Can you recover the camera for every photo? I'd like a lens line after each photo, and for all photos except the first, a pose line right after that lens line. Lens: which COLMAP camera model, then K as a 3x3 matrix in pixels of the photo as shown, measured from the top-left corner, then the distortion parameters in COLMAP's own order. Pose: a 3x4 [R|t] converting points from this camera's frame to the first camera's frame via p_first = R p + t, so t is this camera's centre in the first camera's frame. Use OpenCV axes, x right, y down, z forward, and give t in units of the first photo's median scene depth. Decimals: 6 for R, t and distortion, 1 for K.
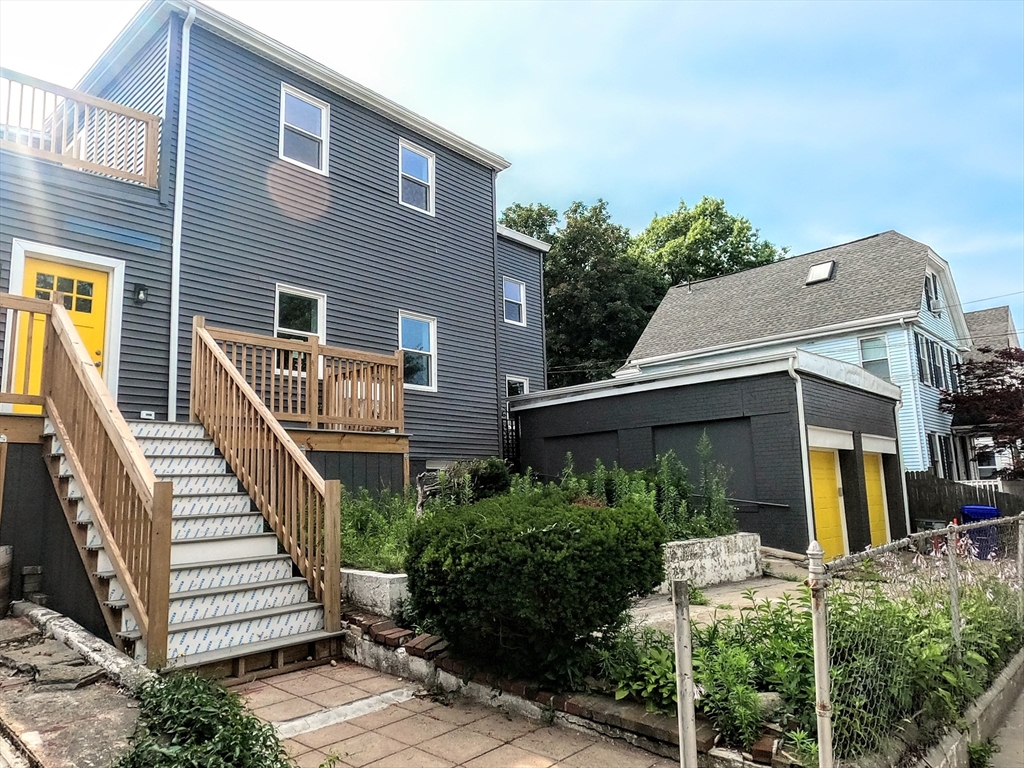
lens RADIAL K [[688.1, 0, 511.1], [0, 688.1, 388.0], [0, 0, 1]] dist [-0.005960, 0.005139]
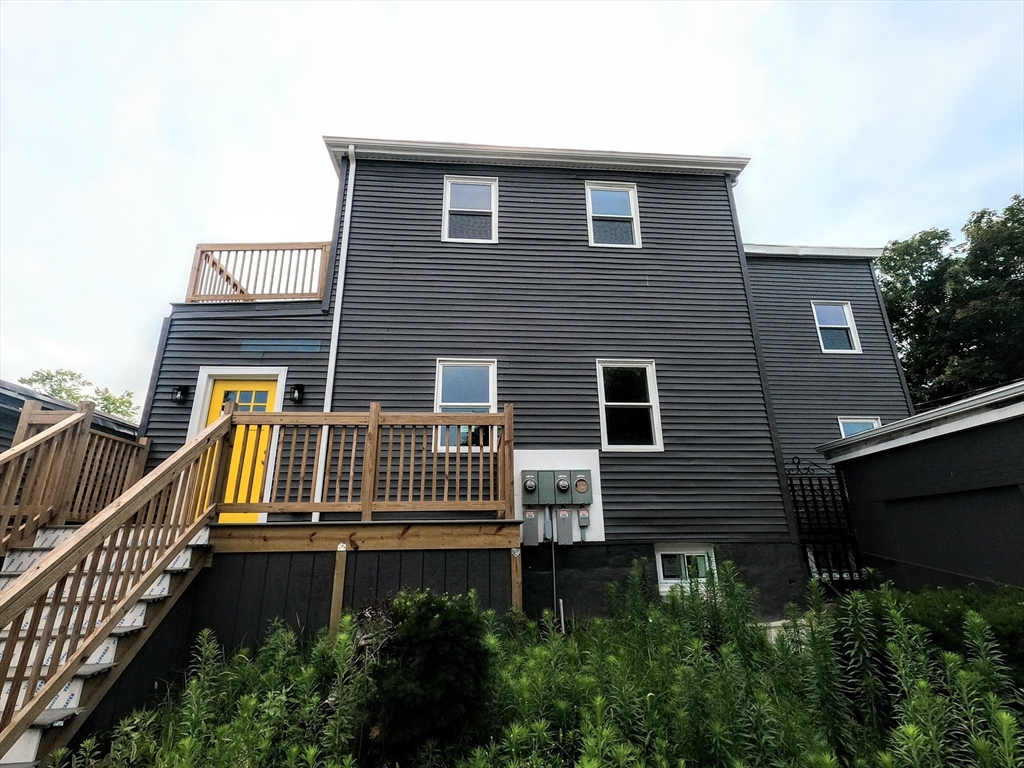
lens RADIAL K [[488.0, 0, 515.9], [0, 488.0, 382.6], [0, 0, 1]] dist [0.013579, 0.001928]
pose [[0.715916, -0.205606, -0.667225, 0.170098], [0.099104, 0.975905, -0.194390, 0.022951], [0.691116, 0.073042, 0.719043, 0.515775]]
